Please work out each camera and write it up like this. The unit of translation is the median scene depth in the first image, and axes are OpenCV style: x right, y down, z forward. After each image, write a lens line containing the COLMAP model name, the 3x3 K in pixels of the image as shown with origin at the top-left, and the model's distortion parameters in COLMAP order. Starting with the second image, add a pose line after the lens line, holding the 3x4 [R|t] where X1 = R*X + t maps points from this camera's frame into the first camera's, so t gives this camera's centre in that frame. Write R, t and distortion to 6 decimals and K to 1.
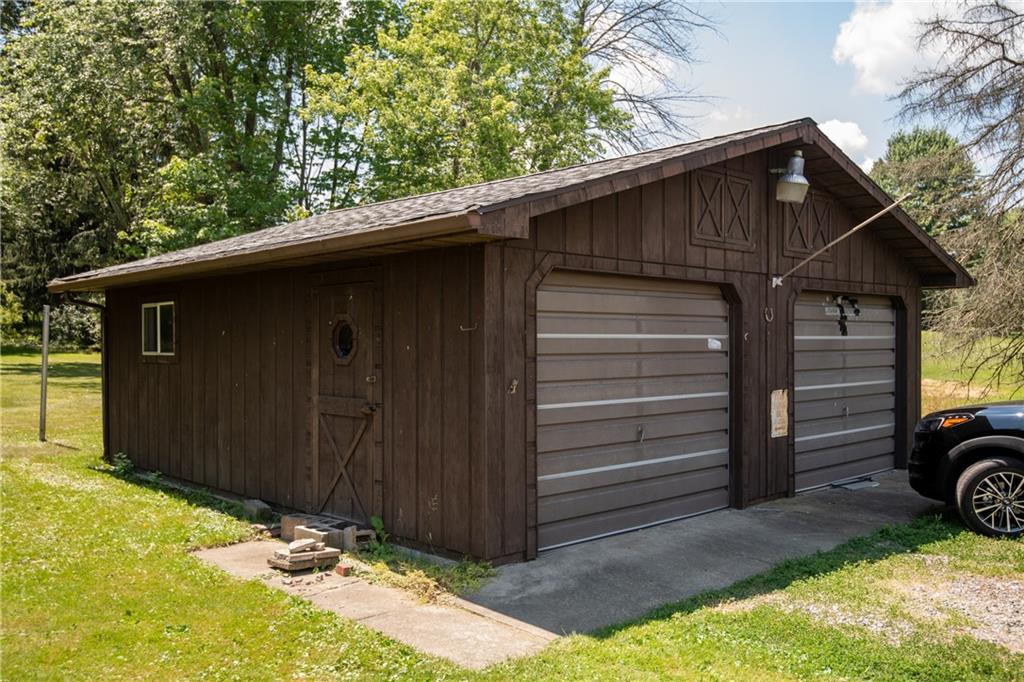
lens RADIAL K [[879.2, 0, 512.3], [0, 879.2, 343.2], [0, 0, 1]] dist [0.001802, -0.000438]
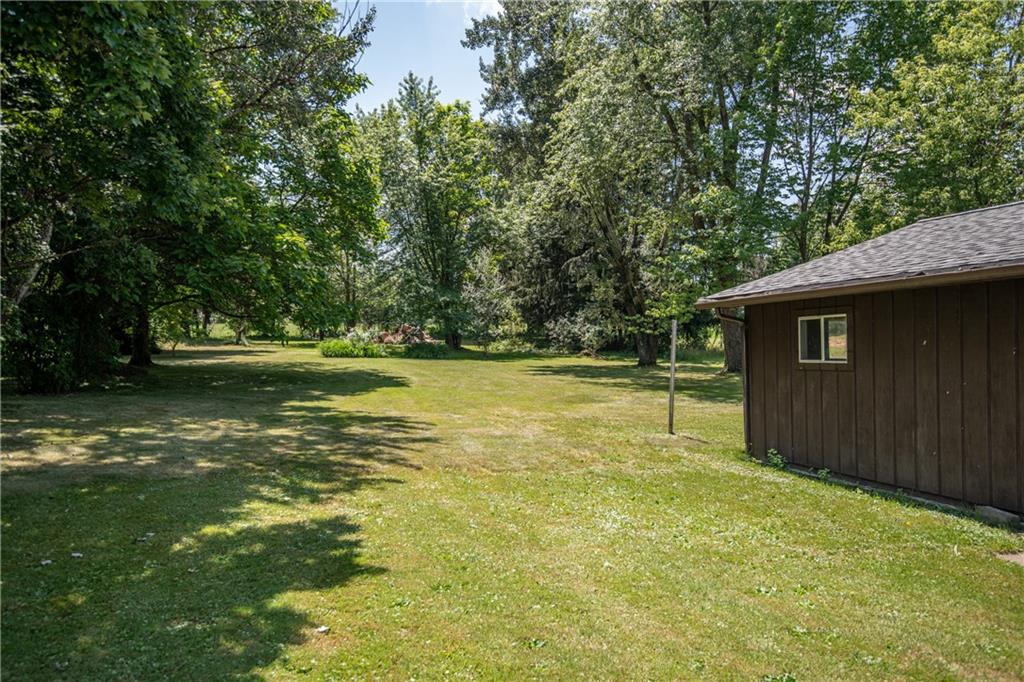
lens RADIAL K [[796.6, 0, 511.6], [0, 796.6, 342.3], [0, 0, 1]] dist [0.001405, 0.001017]
pose [[0.867173, -0.012620, -0.497847, -0.182384], [0.009489, 0.999916, -0.008818, -0.005387], [0.497916, 0.002923, 0.867220, -0.043702]]
